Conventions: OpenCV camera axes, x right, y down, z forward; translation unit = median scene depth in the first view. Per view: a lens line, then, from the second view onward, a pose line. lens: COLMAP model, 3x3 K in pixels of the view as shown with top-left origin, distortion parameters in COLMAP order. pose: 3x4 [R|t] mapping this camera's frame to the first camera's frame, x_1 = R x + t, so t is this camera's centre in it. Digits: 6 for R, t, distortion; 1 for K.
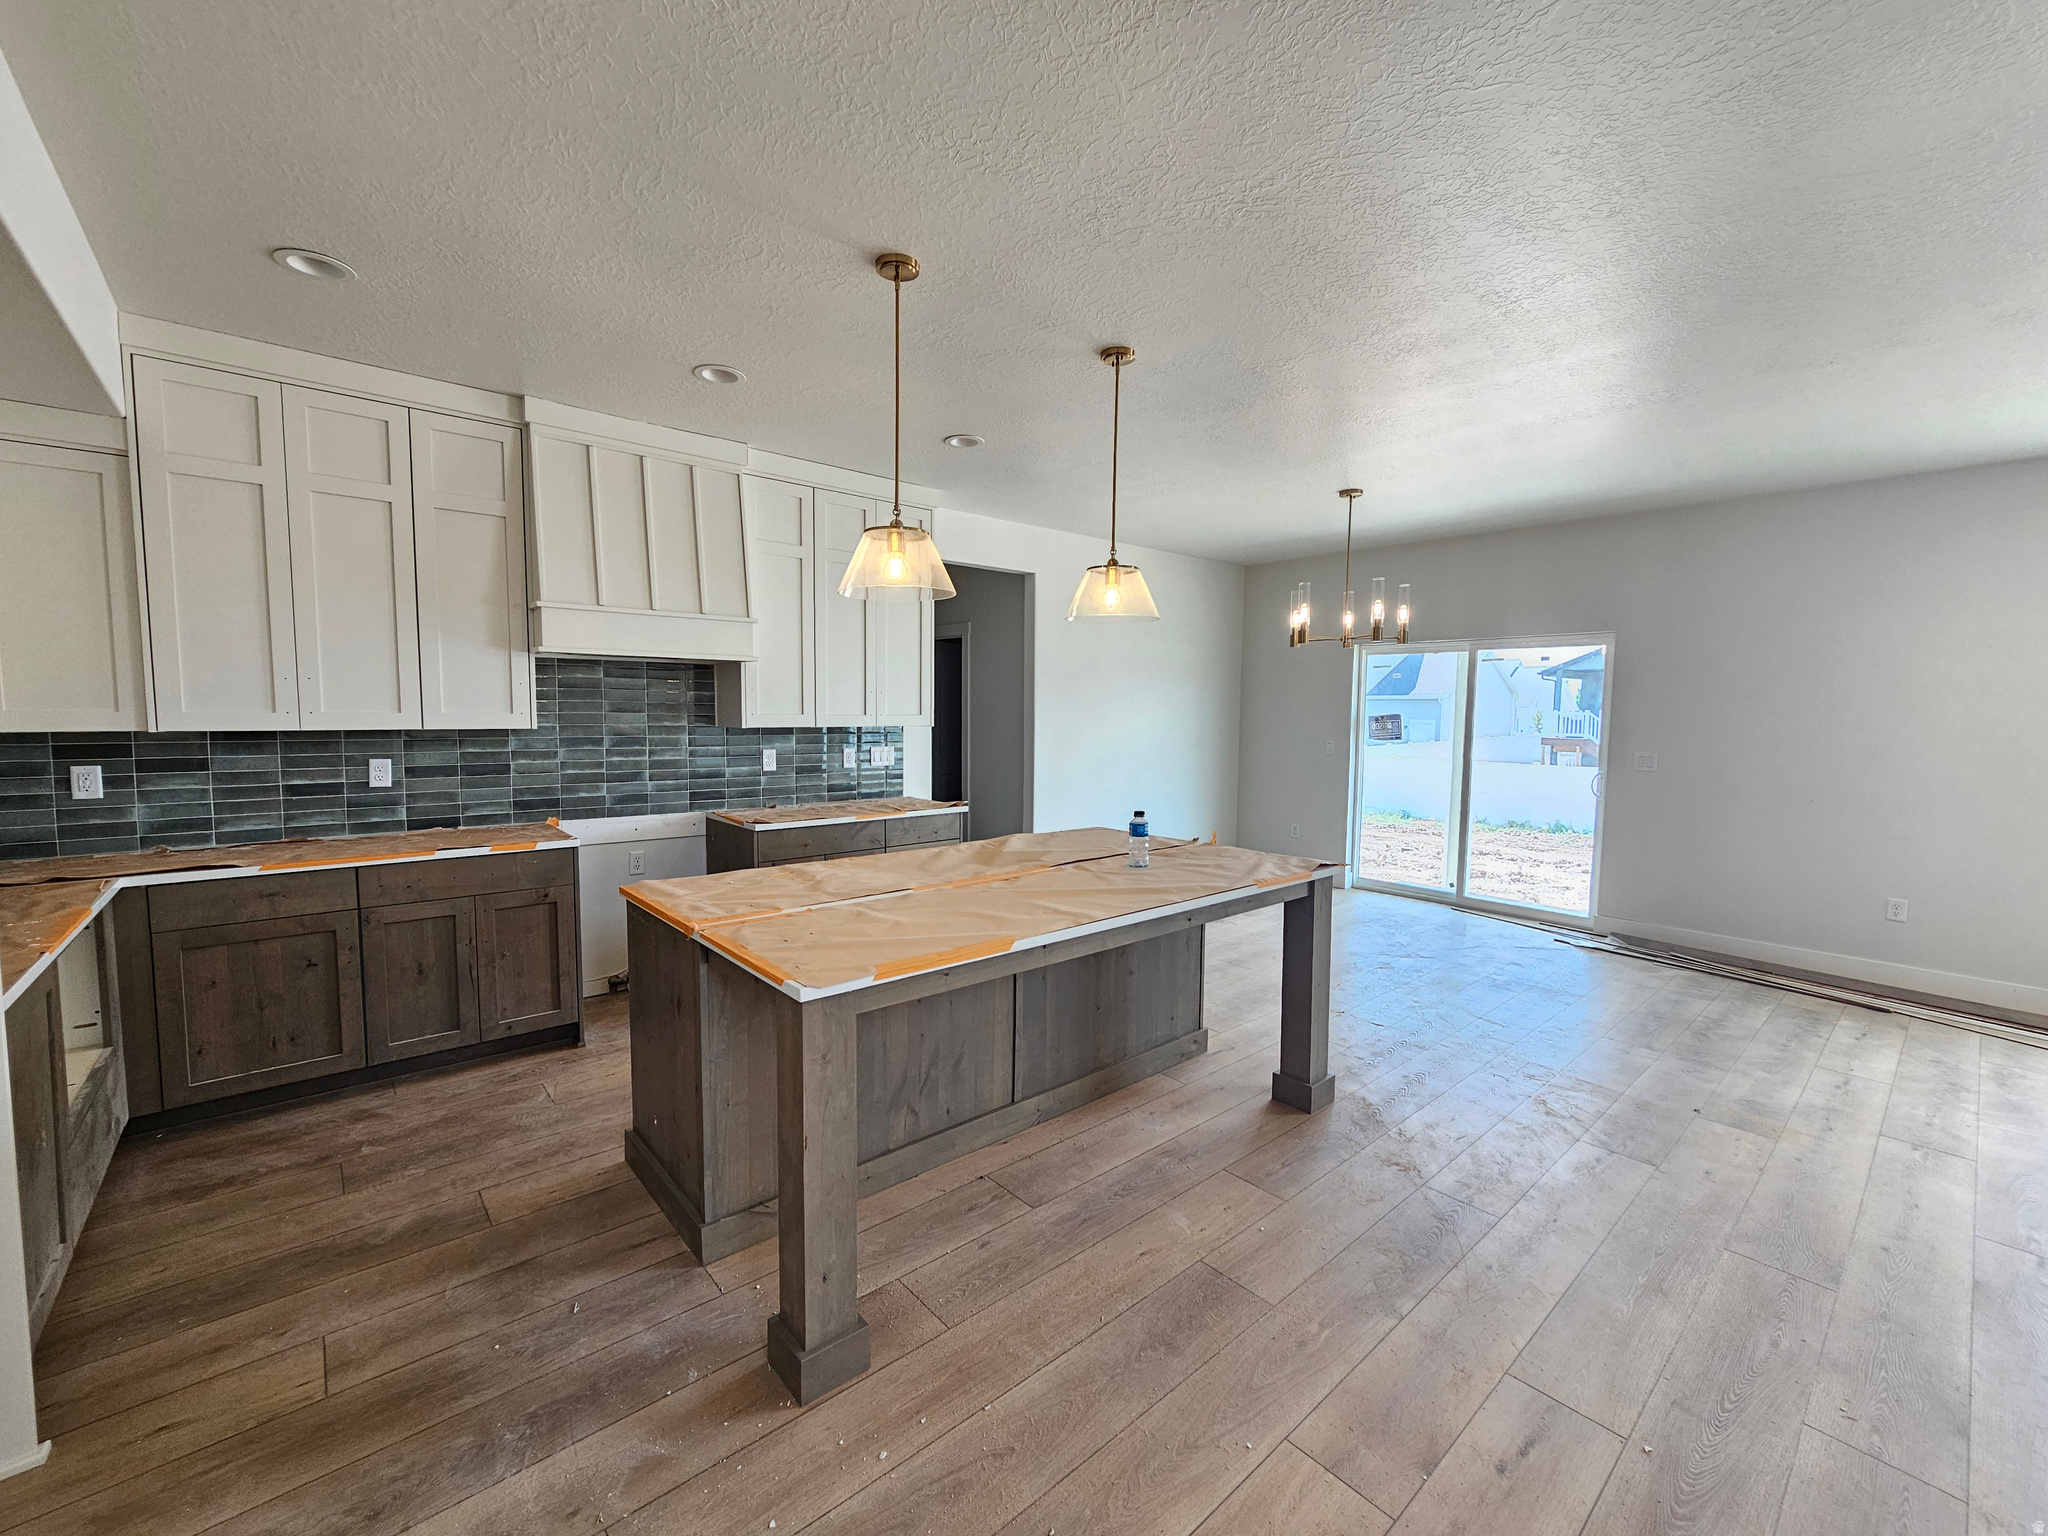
lens RADIAL K [[849.4, 0, 1029.9], [0, 849.4, 769.3], [0, 0, 1]] dist [0.002368, -0.000249]
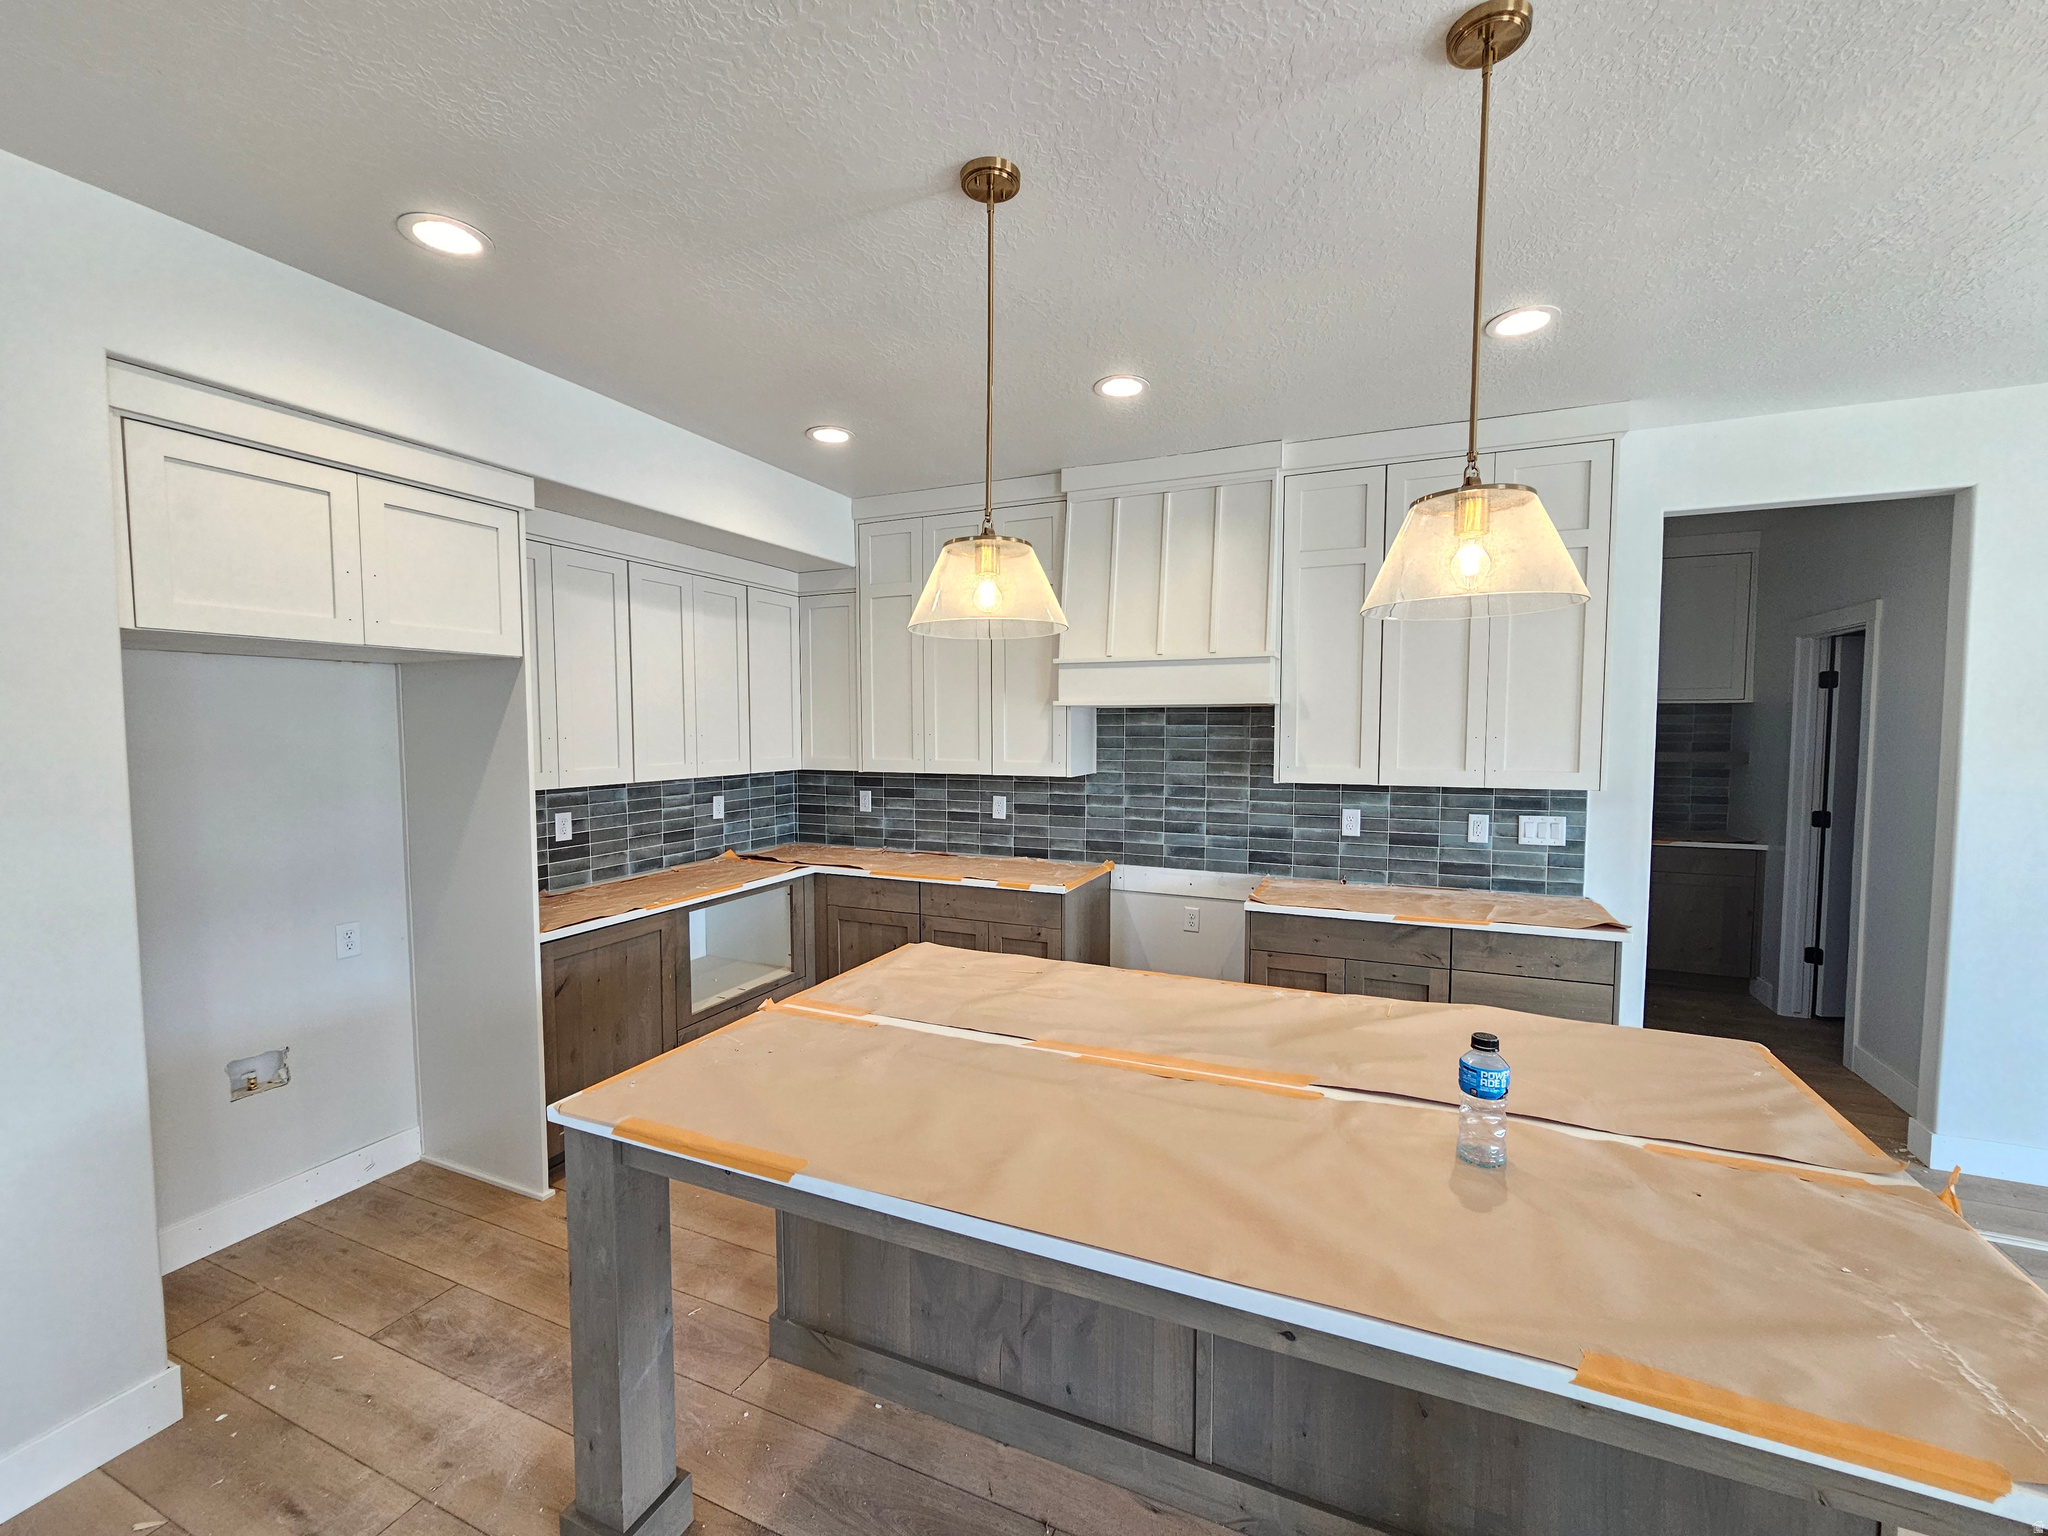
lens RADIAL K [[849.4, 0, 1040.0], [0, 849.4, 772.0], [0, 0, 1]] dist [0.002368, -0.000249]
pose [[0.424485, 0.045854, -0.904273, 0.329846], [-0.056686, 0.998103, 0.024002, -0.069946], [0.903659, 0.041071, 0.426279, 0.458637]]
